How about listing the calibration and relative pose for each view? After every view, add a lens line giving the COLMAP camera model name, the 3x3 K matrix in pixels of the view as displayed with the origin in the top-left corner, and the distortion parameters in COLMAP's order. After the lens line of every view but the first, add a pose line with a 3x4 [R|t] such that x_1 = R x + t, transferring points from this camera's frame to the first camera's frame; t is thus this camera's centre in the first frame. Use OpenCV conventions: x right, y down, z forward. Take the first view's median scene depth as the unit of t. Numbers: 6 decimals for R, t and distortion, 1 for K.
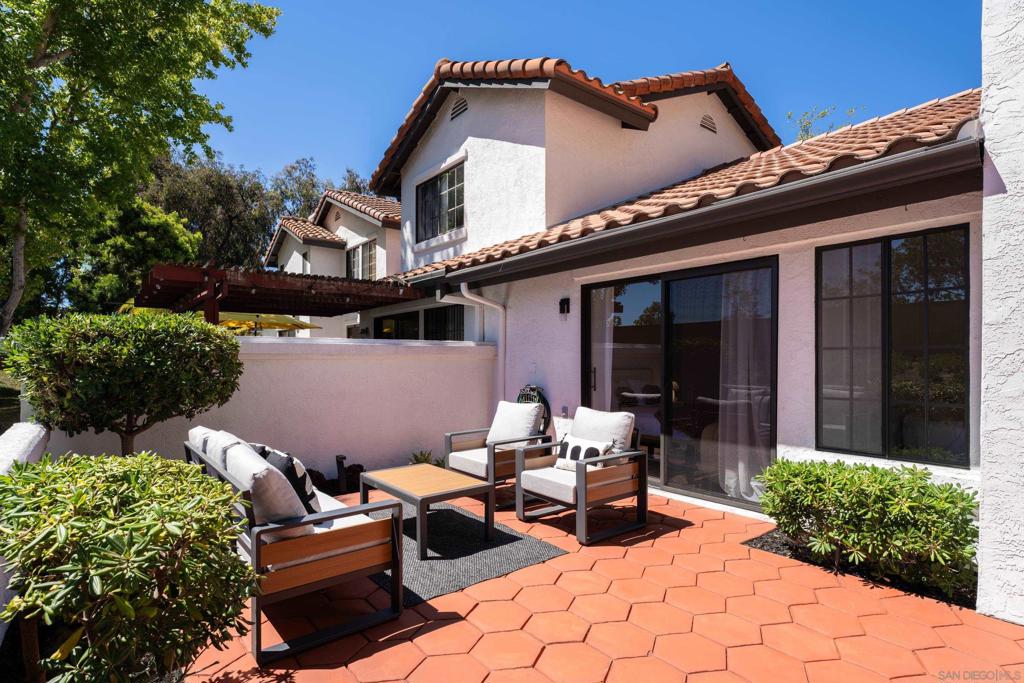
lens RADIAL K [[517.1, 0, 515.5], [0, 517.1, 361.1], [0, 0, 1]] dist [-0.004316, -0.000022]
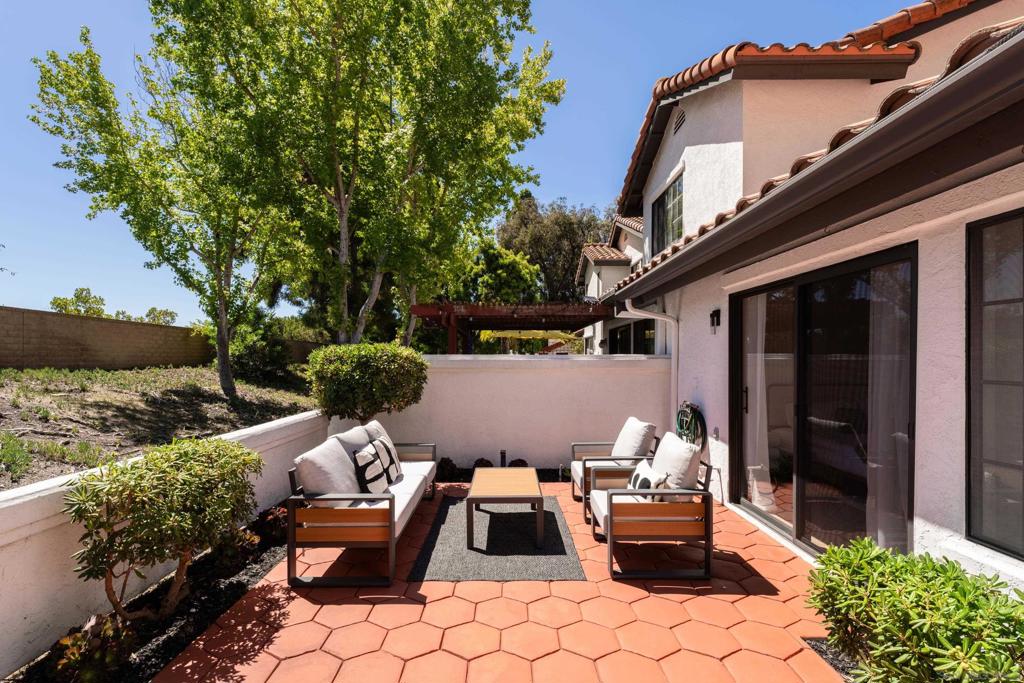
lens RADIAL K [[463.3, 0, 511.4], [0, 463.3, 363.7], [0, 0, 1]] dist [-0.006009, -0.003891]
pose [[0.778901, 0.009775, -0.627070, 0.247683], [-0.003738, 0.999933, 0.010944, -0.025118], [0.627135, -0.006180, 0.778886, 0.099193]]
